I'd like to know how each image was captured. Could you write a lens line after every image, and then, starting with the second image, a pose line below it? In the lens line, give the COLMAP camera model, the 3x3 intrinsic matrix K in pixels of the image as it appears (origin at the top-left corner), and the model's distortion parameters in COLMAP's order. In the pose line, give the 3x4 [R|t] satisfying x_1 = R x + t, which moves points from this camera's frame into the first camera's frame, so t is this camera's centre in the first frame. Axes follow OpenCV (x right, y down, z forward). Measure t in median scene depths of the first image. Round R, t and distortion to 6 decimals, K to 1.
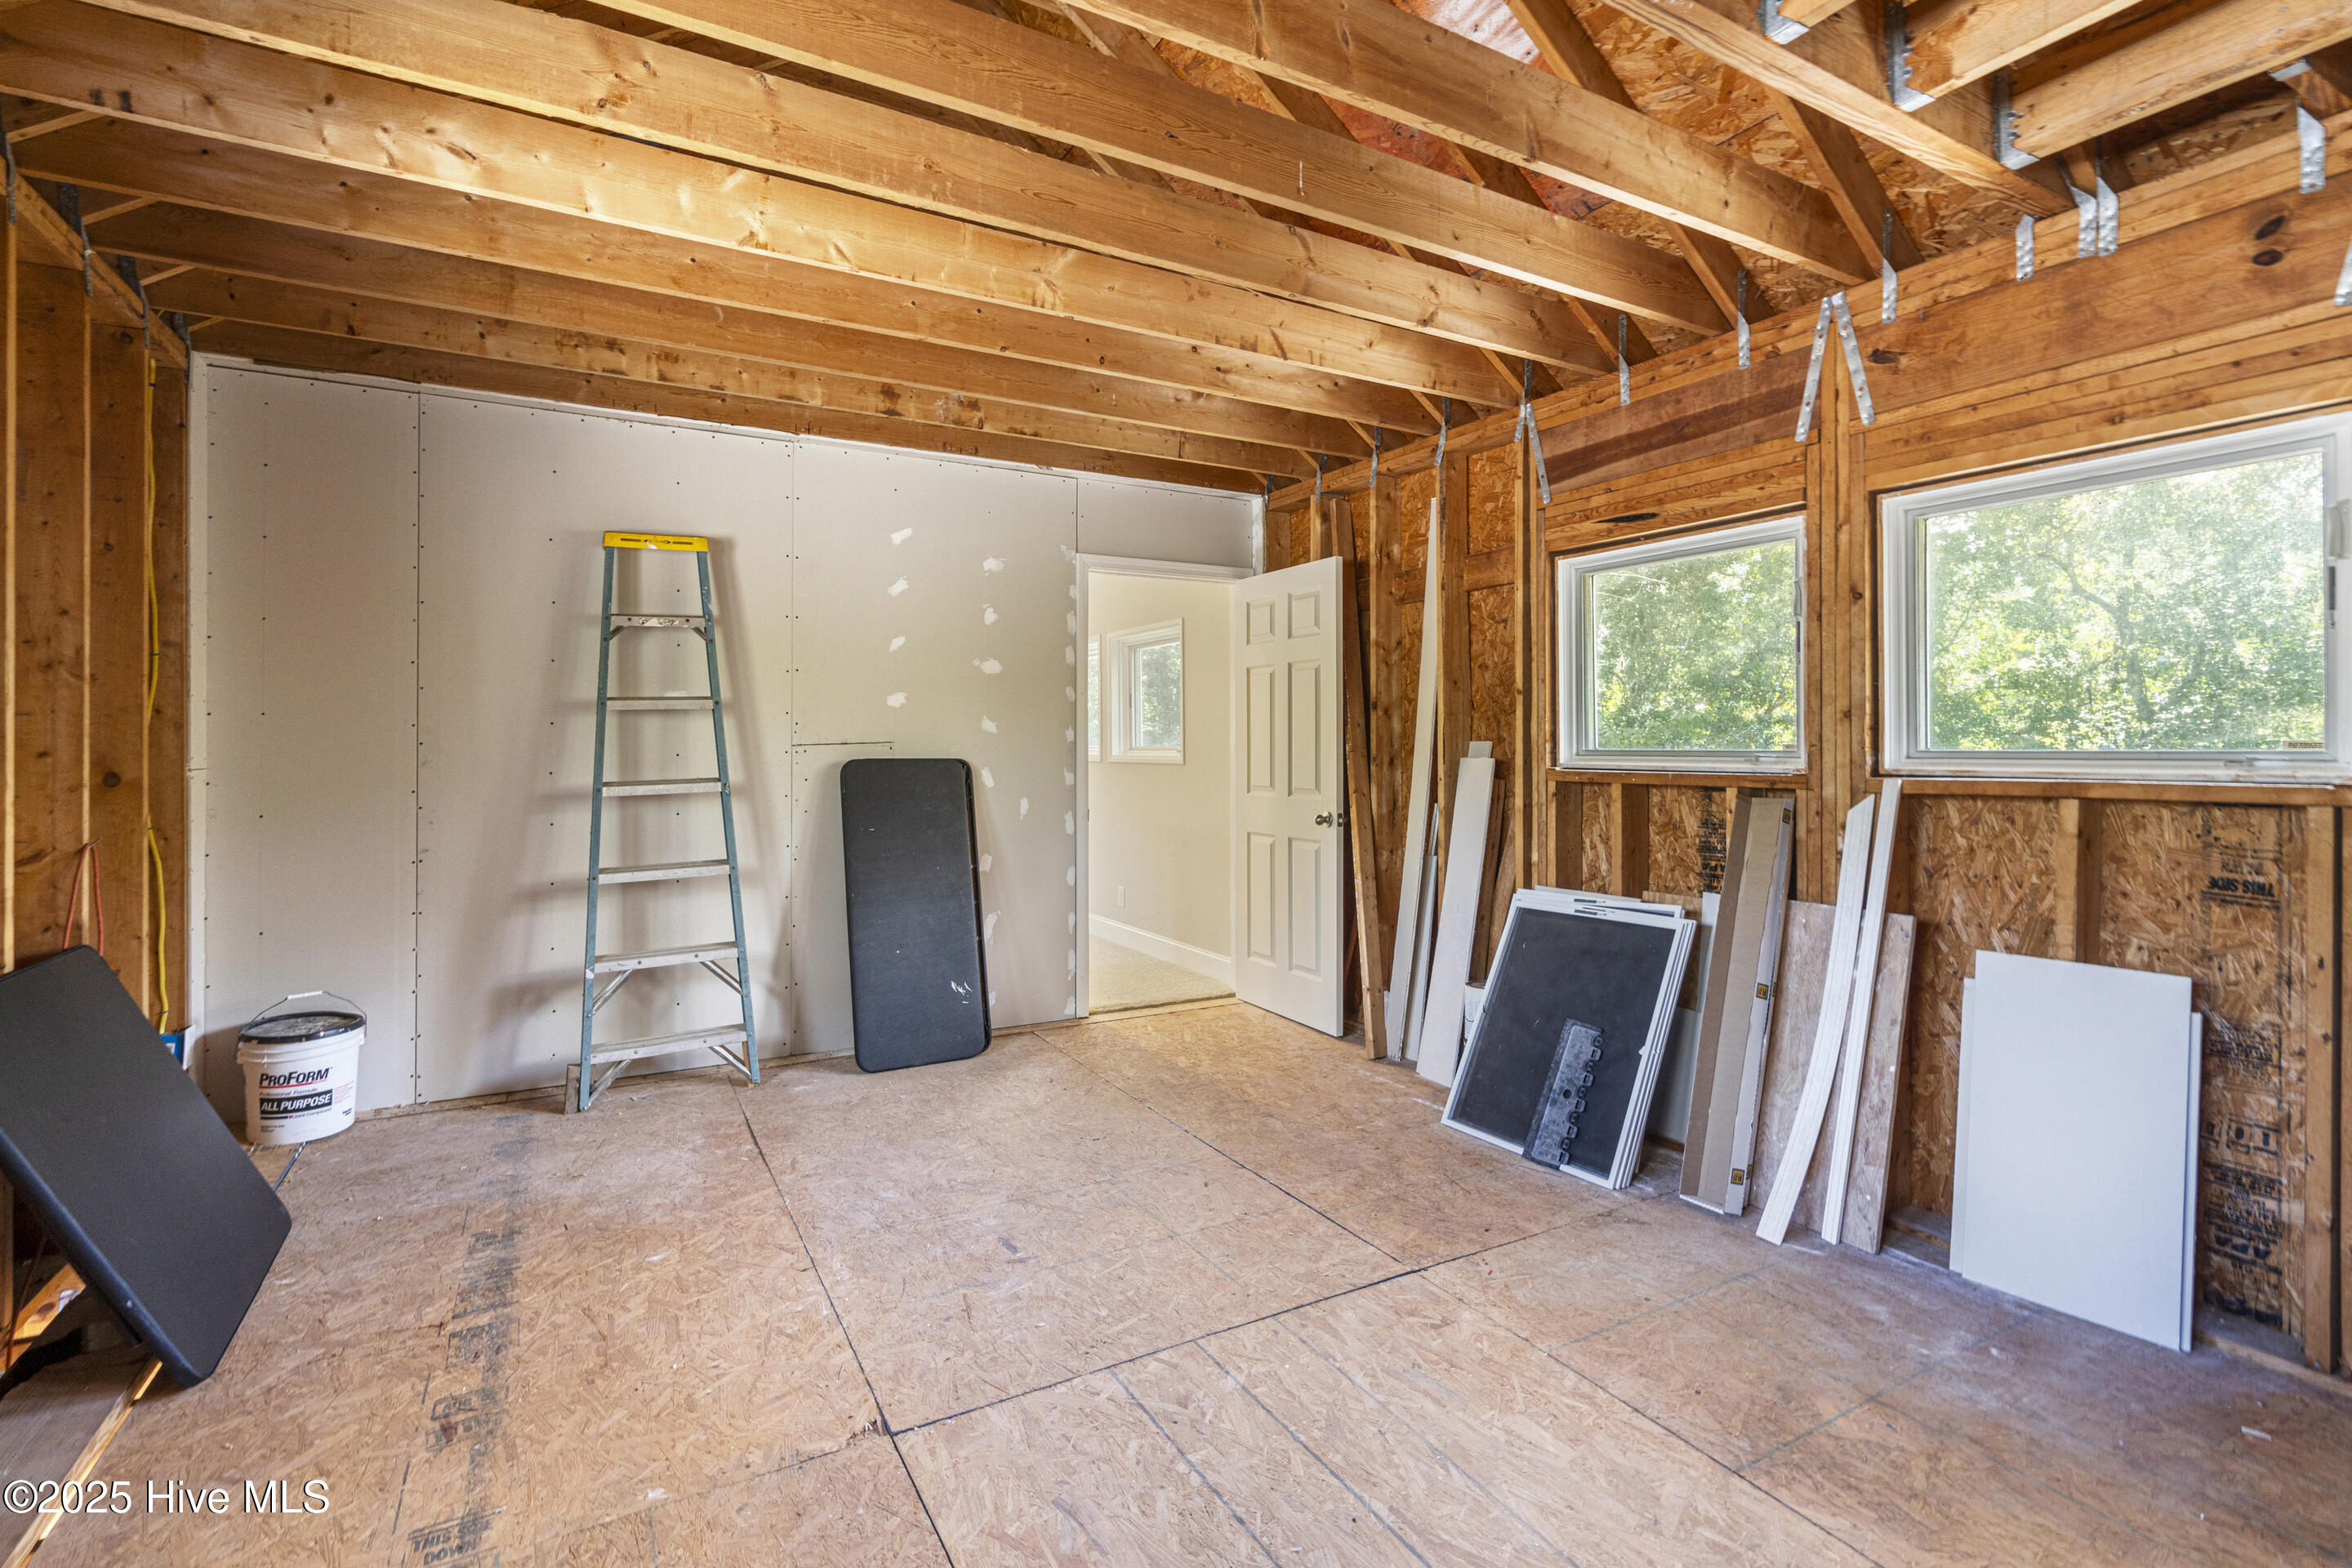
lens RADIAL K [[1076.8, 0, 1184.6], [0, 1076.8, 734.9], [0, 0, 1]] dist [-0.001792, 0.000786]
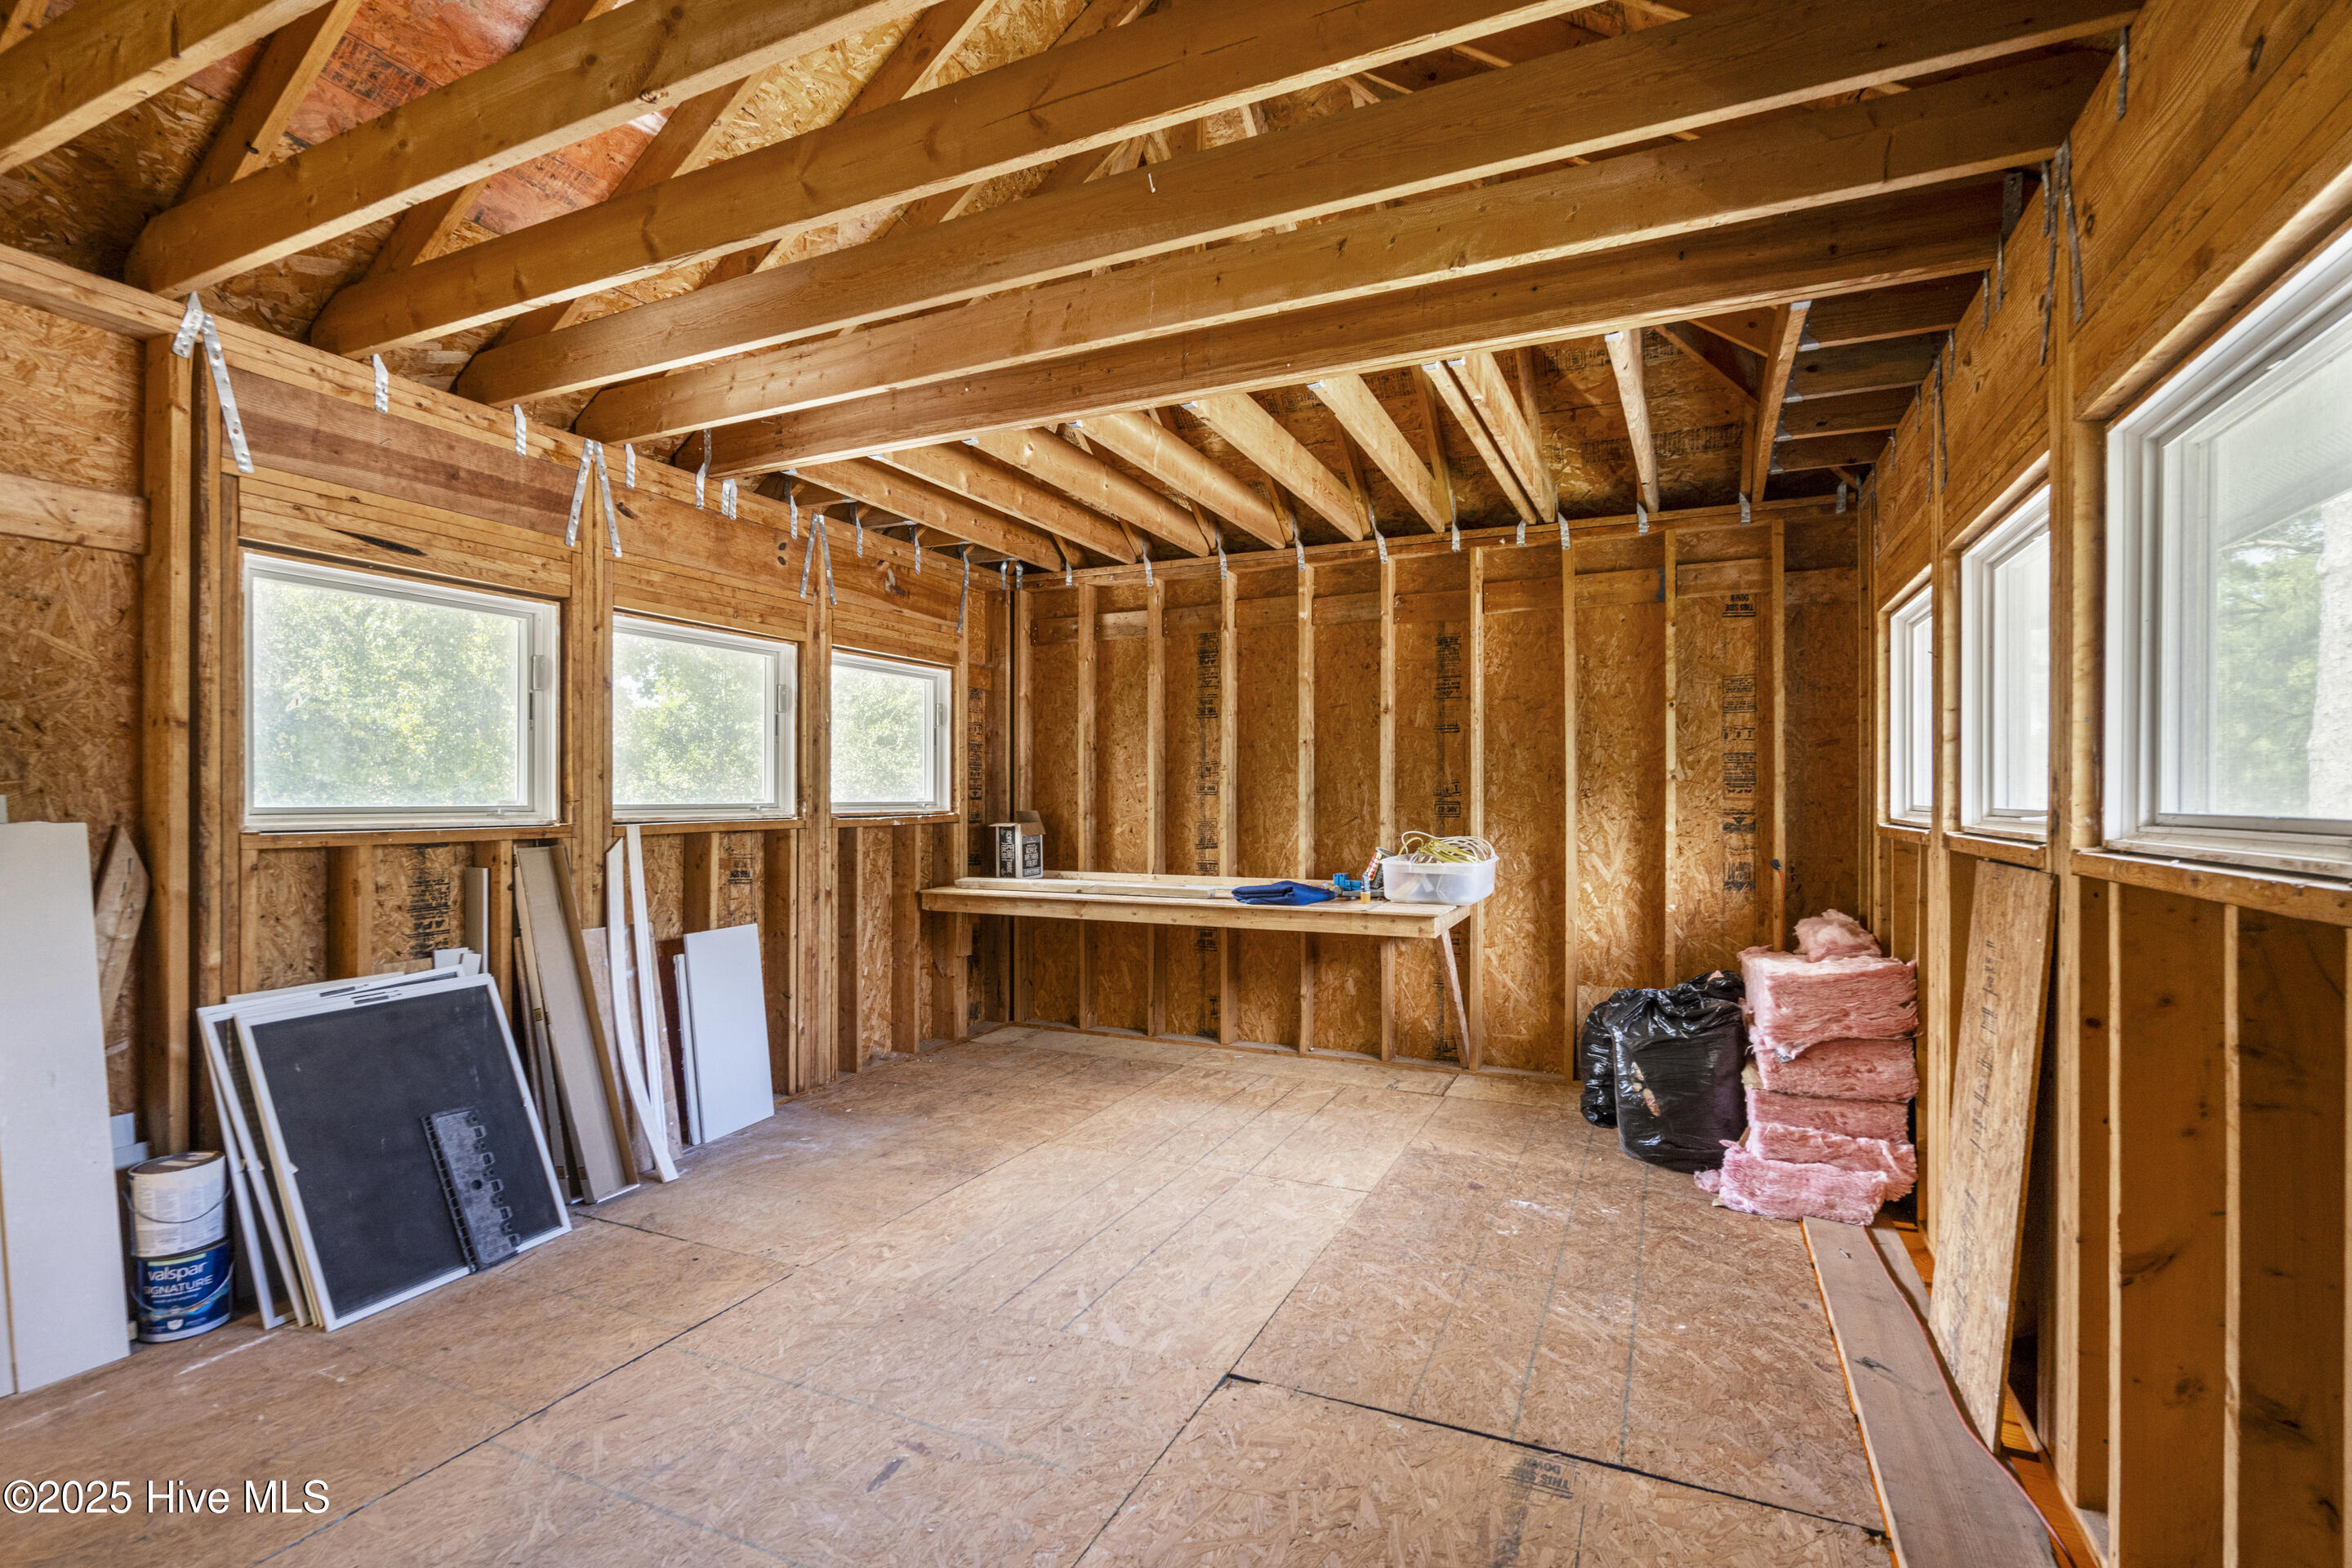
lens RADIAL K [[1076.8, 0, 1179.4], [0, 1076.8, 800.1], [0, 0, 1]] dist [-0.001792, 0.000786]
pose [[-0.574119, 0.001823, 0.818770, -0.840267], [-0.002928, 0.999987, -0.004280, 0.013126], [-0.818767, -0.004855, -0.574106, 1.196616]]
